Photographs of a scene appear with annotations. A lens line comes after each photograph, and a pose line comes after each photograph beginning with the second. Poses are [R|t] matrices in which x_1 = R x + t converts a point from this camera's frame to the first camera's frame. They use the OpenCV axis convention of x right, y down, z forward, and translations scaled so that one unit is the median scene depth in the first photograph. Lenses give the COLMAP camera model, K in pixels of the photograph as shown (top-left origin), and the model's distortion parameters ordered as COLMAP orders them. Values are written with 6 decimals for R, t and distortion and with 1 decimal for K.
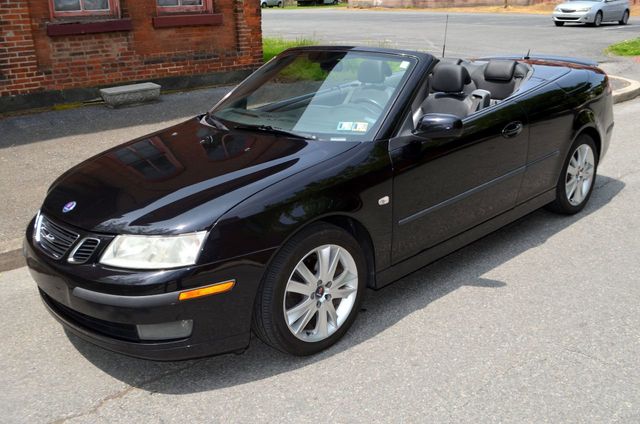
lens RADIAL K [[610.9, 0, 338.8], [0, 610.9, 217.0], [0, 0, 1]] dist [-0.068222, 0.000000]
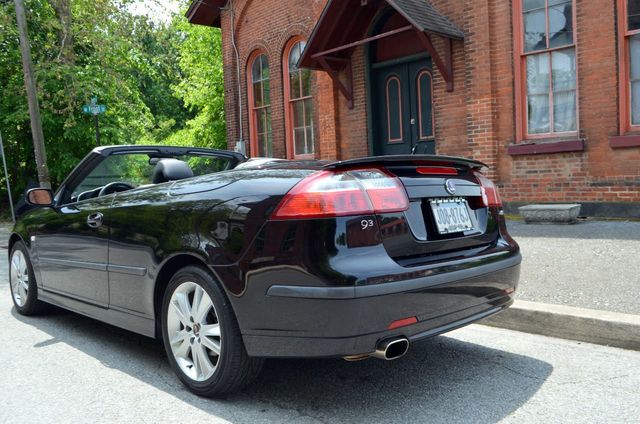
lens RADIAL K [[560.1, 0, 327.6], [0, 560.1, 223.8], [0, 0, 1]] dist [-0.083303, 0.022501]
pose [[0.021323, 0.096598, -0.995095, 0.571335], [-0.303383, 0.949014, 0.085623, -0.158548], [0.952630, 0.300069, 0.049542, 0.634482]]
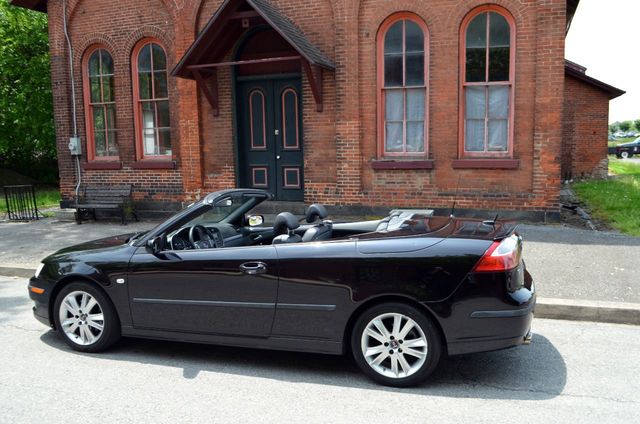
lens RADIAL K [[560.1, 0, 332.1], [0, 560.1, 229.6], [0, 0, 1]] dist [-0.083303, 0.022501]
pose [[0.491989, 0.144571, -0.858514, 0.629473], [-0.291364, 0.956594, -0.005885, -0.123296], [0.820398, 0.253035, 0.512757, 0.258647]]
